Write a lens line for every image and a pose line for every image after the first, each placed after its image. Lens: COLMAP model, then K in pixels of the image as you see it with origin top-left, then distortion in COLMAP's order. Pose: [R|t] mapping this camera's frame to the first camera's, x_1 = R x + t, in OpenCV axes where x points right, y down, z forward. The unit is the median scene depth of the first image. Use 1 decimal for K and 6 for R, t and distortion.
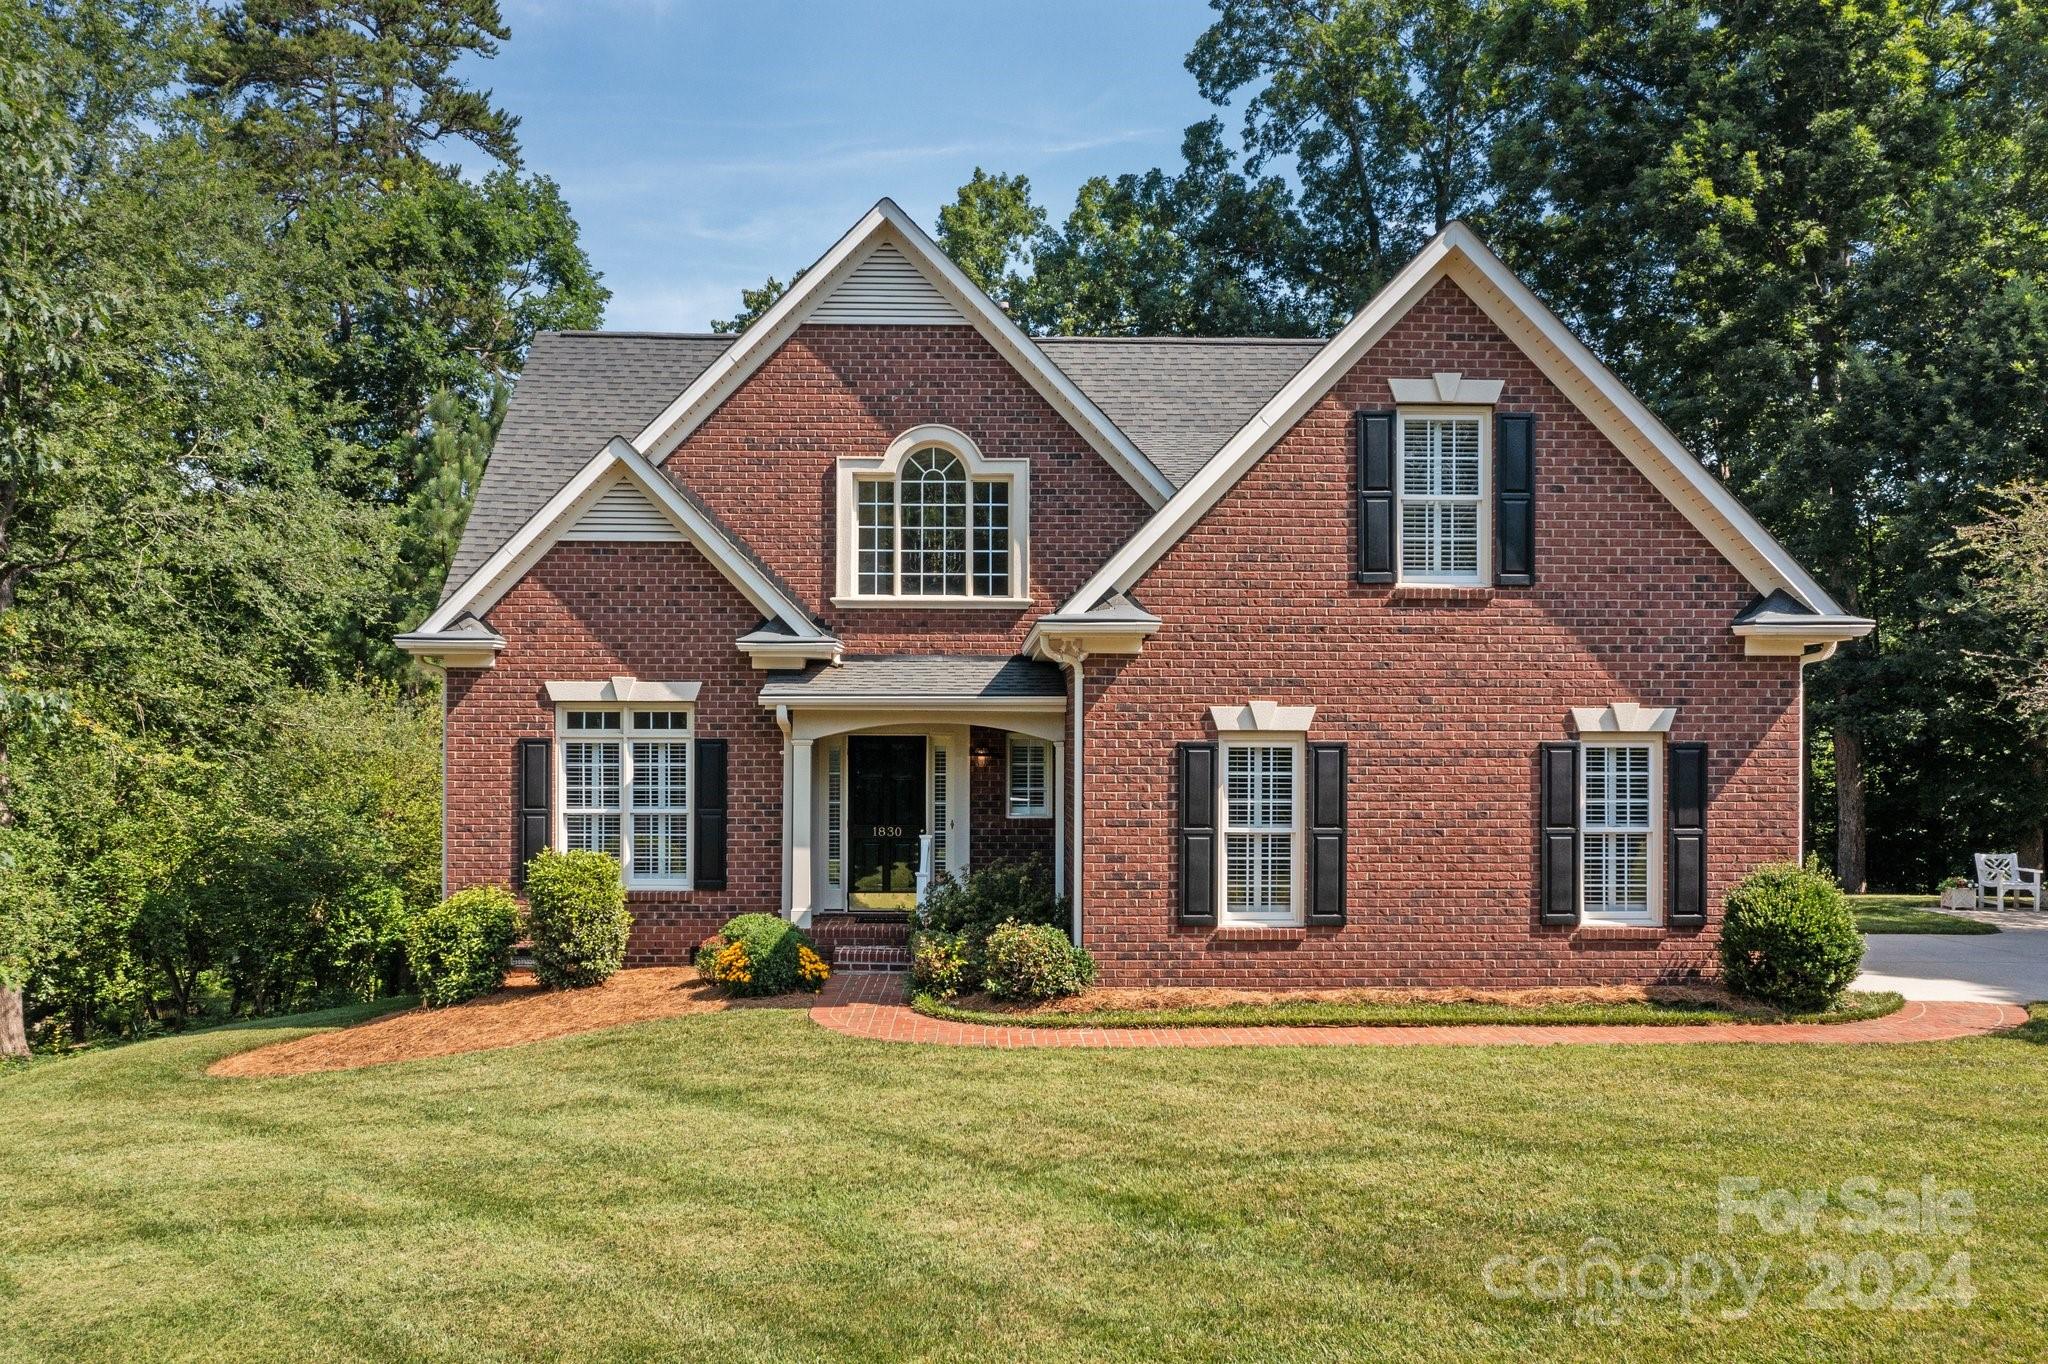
lens RADIAL K [[1671.2, 0, 1031.4], [0, 1671.2, 748.6], [0, 0, 1]] dist [0.002518, 0.015518]
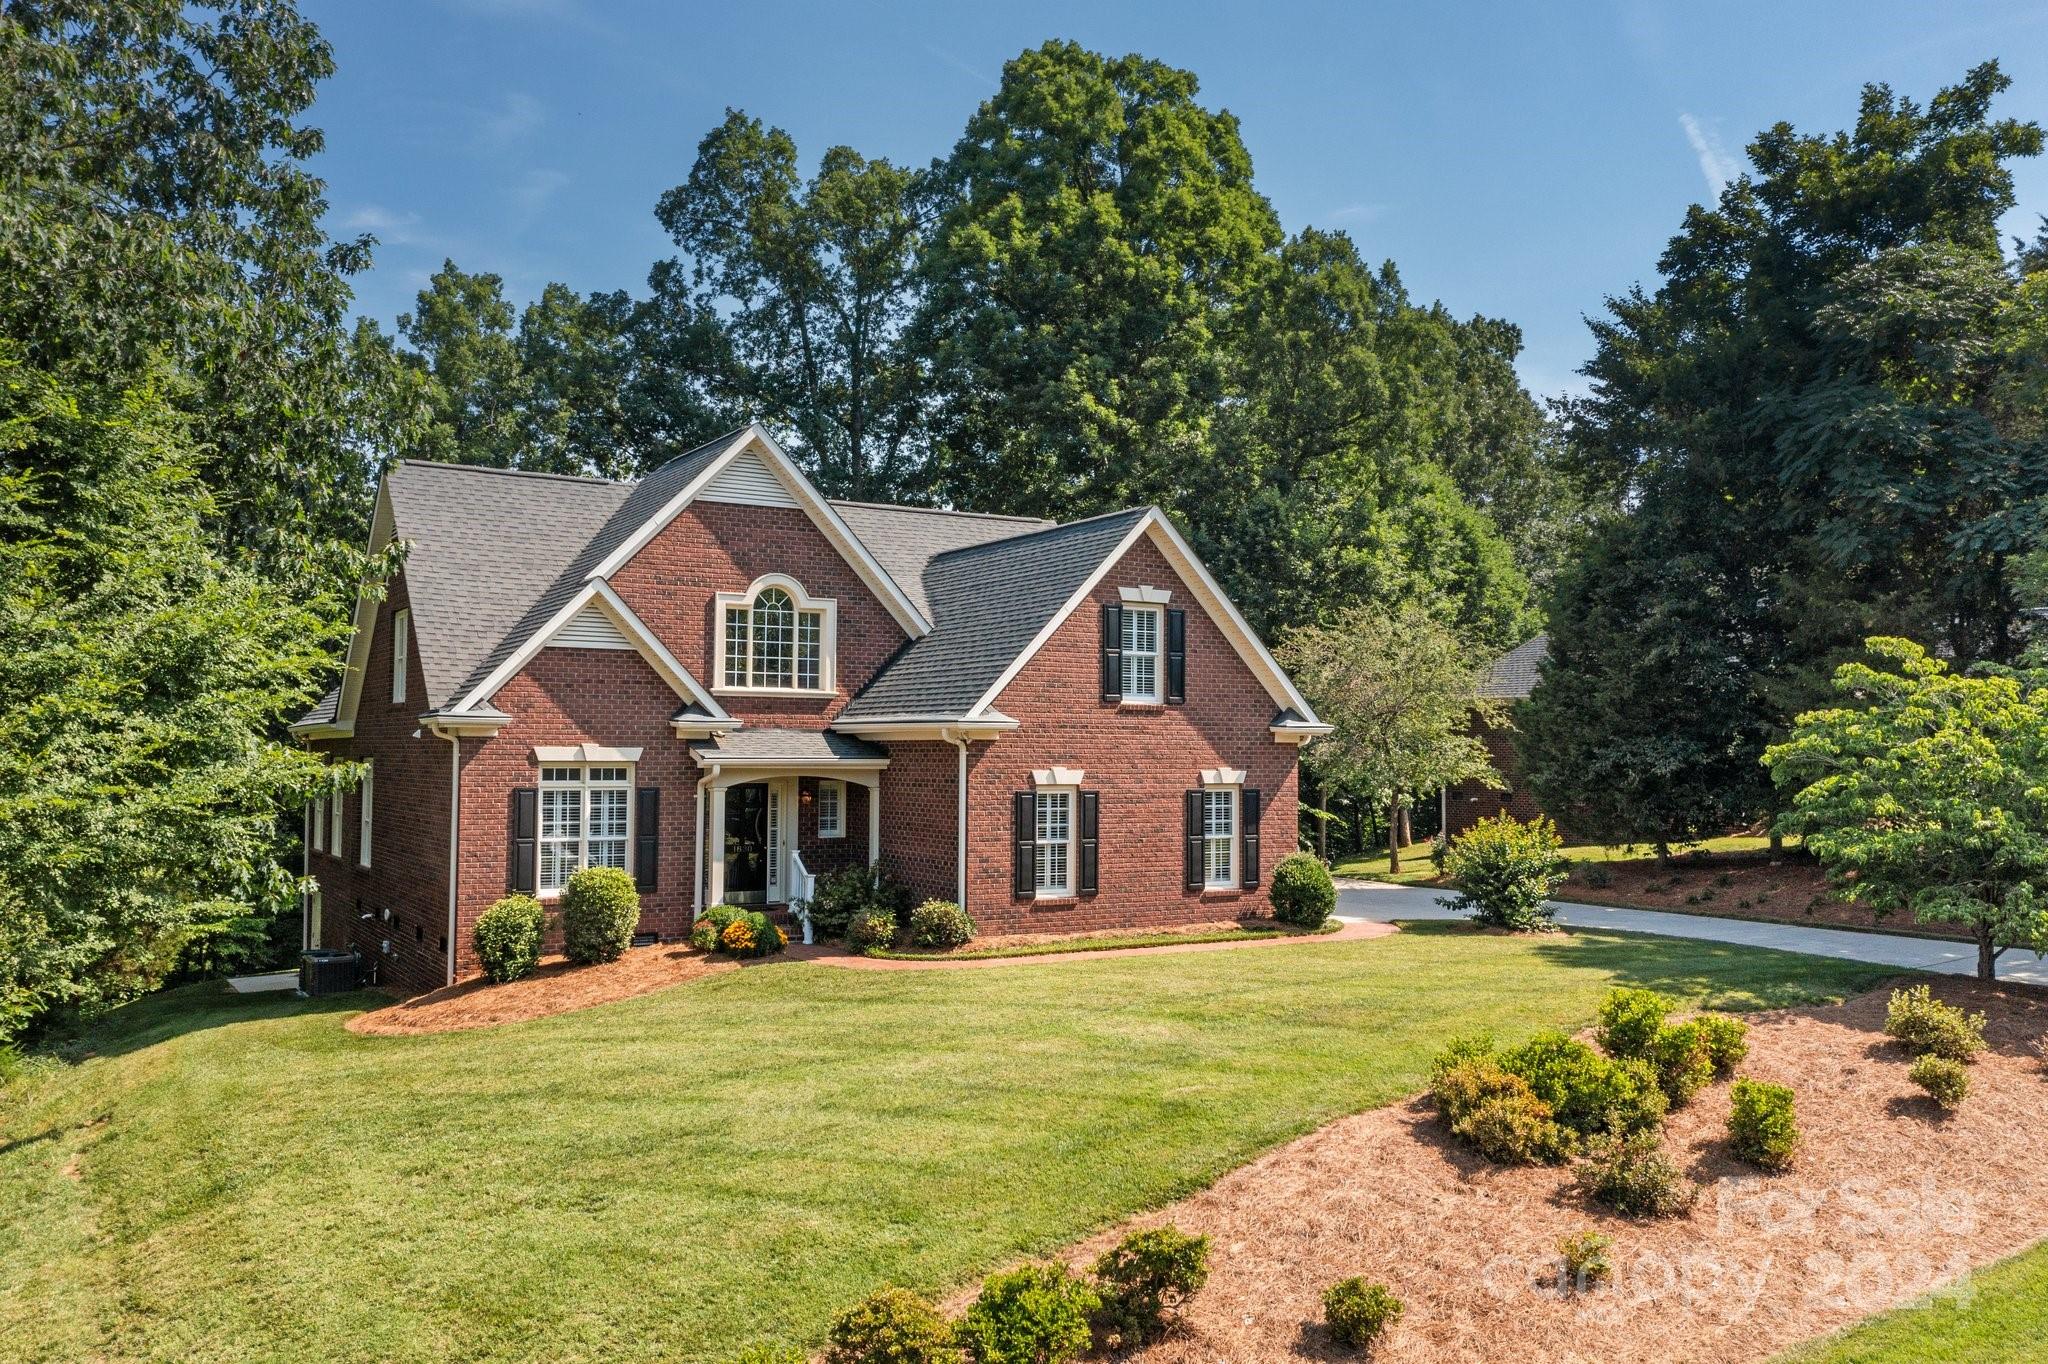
lens RADIAL K [[1671.2, 0, 1022.8], [0, 1671.2, 682.4], [0, 0, 1]] dist [0.002518, 0.015518]
pose [[0.868452, 0.022951, 0.495241, -0.628575], [-0.001583, 0.999051, -0.043523, -0.033950], [-0.495770, 0.037013, 0.867665, -0.412975]]
